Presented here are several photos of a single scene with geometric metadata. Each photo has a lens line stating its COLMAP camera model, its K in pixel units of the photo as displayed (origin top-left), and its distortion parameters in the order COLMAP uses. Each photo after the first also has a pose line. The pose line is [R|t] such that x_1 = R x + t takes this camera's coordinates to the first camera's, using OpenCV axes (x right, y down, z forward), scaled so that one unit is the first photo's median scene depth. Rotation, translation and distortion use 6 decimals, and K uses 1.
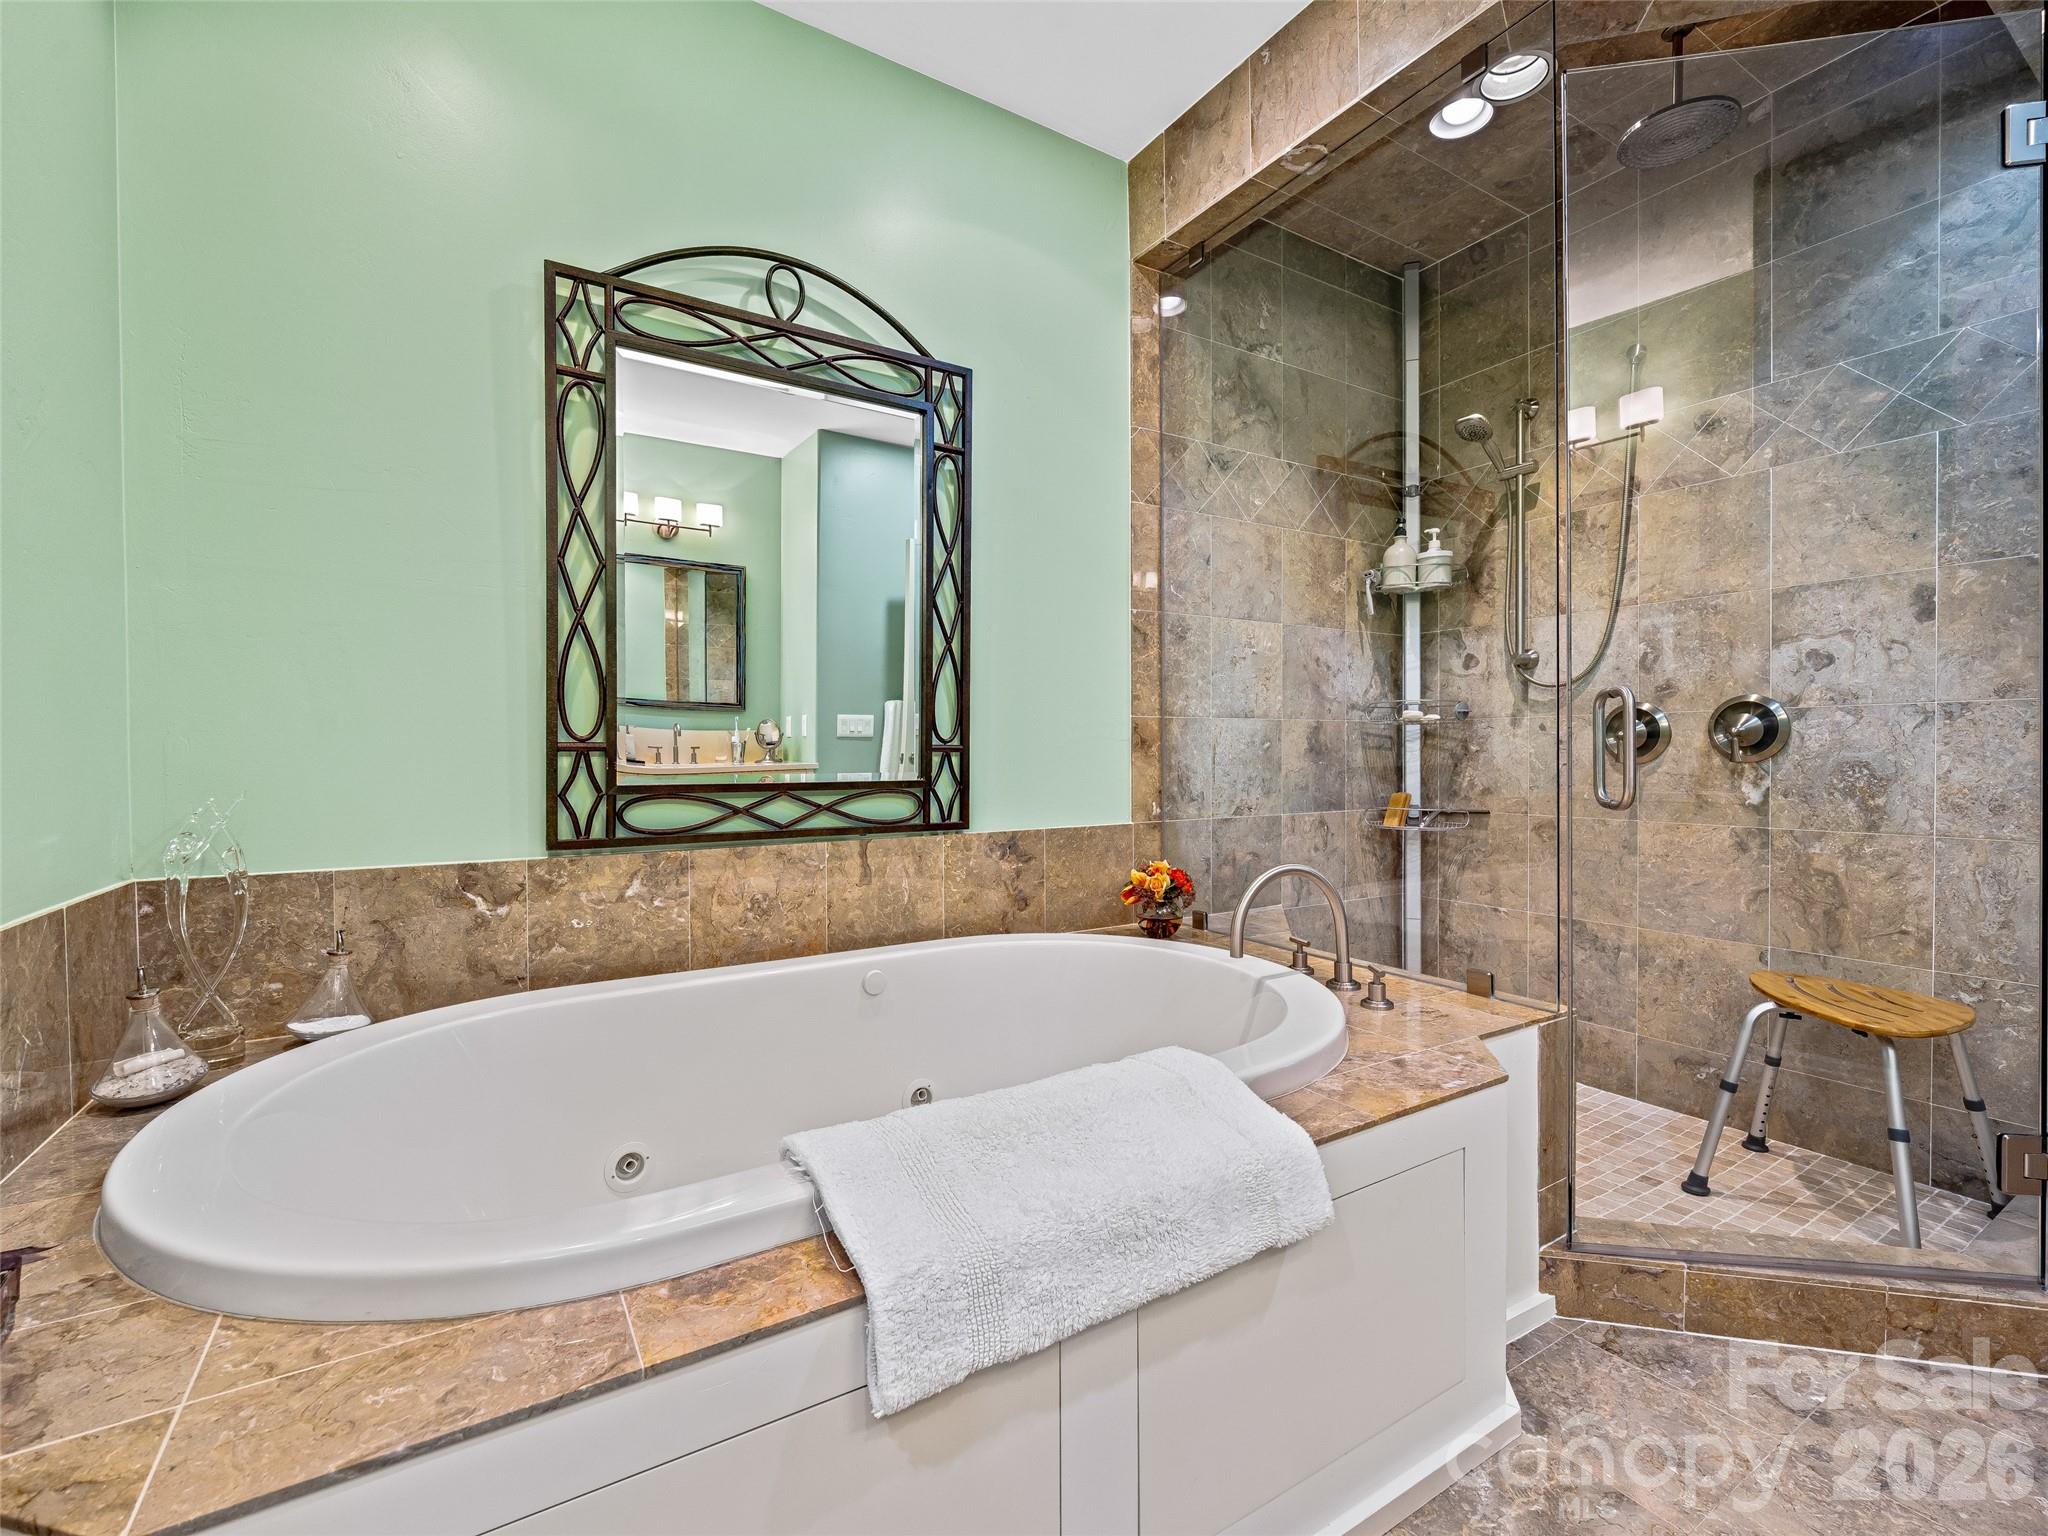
lens RADIAL K [[903.5, 0, 1016.7], [0, 903.5, 766.0], [0, 0, 1]] dist [-0.010082, -0.000138]
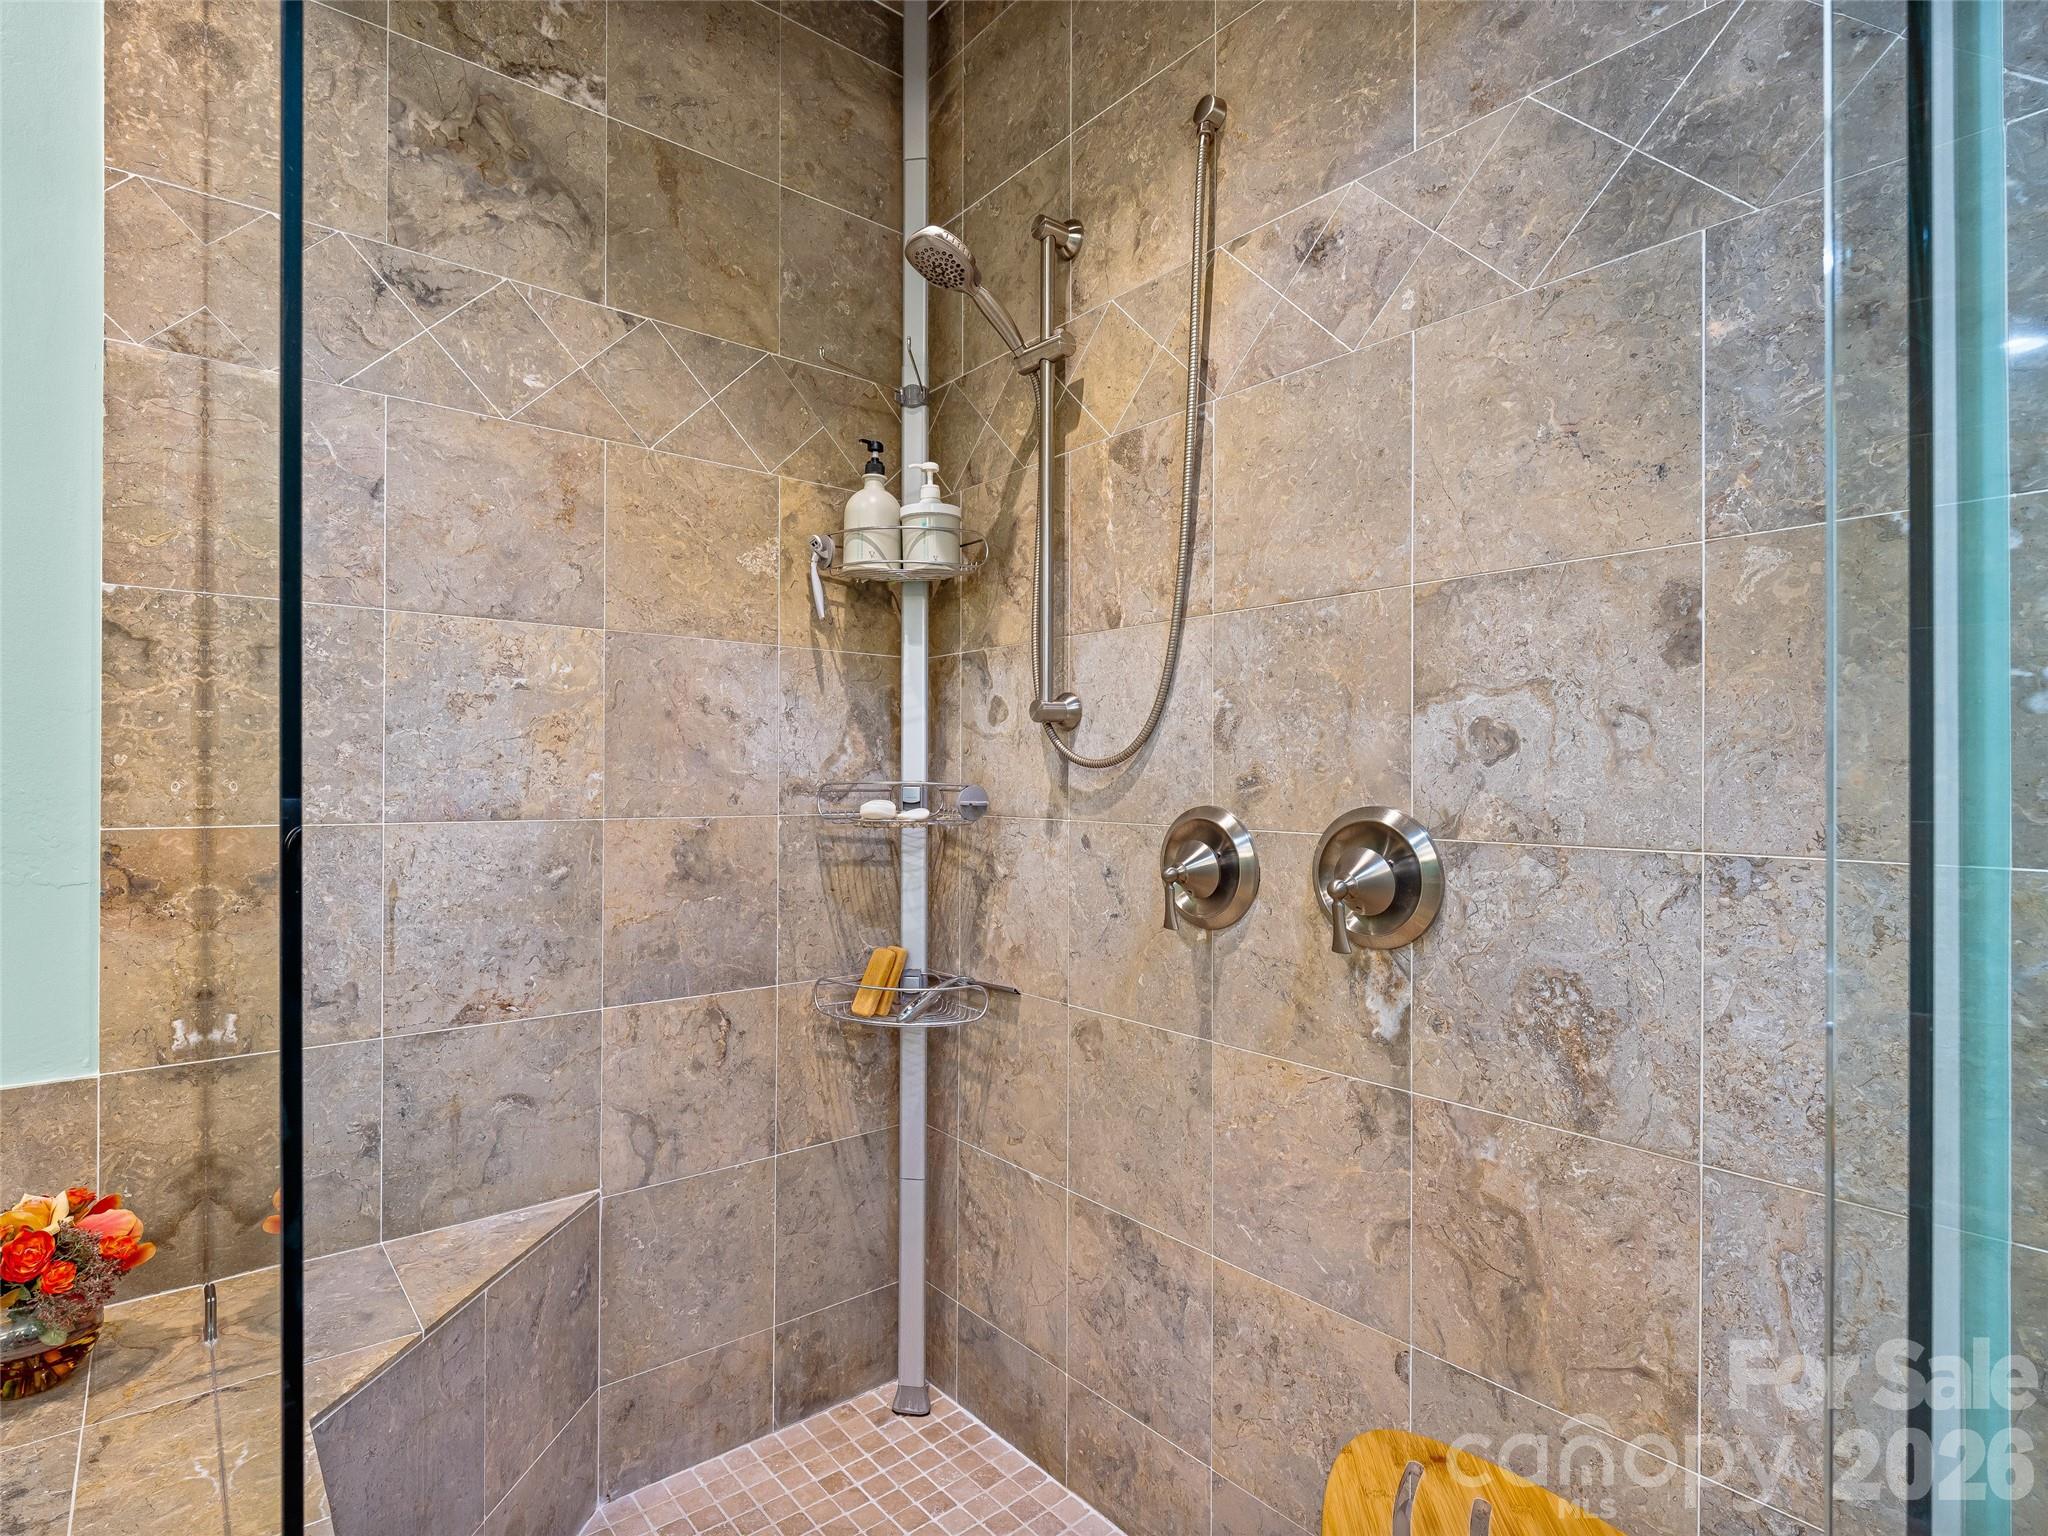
lens RADIAL K [[1049.1, 0, 1031.9], [0, 1049.1, 776.1], [0, 0, 1]] dist [0.000046, -0.006747]
pose [[0.987268, 0.011591, 0.158643, 0.488307], [-0.008883, 0.999803, -0.017765, -0.075352], [-0.158818, 0.016130, 0.987176, 0.428374]]
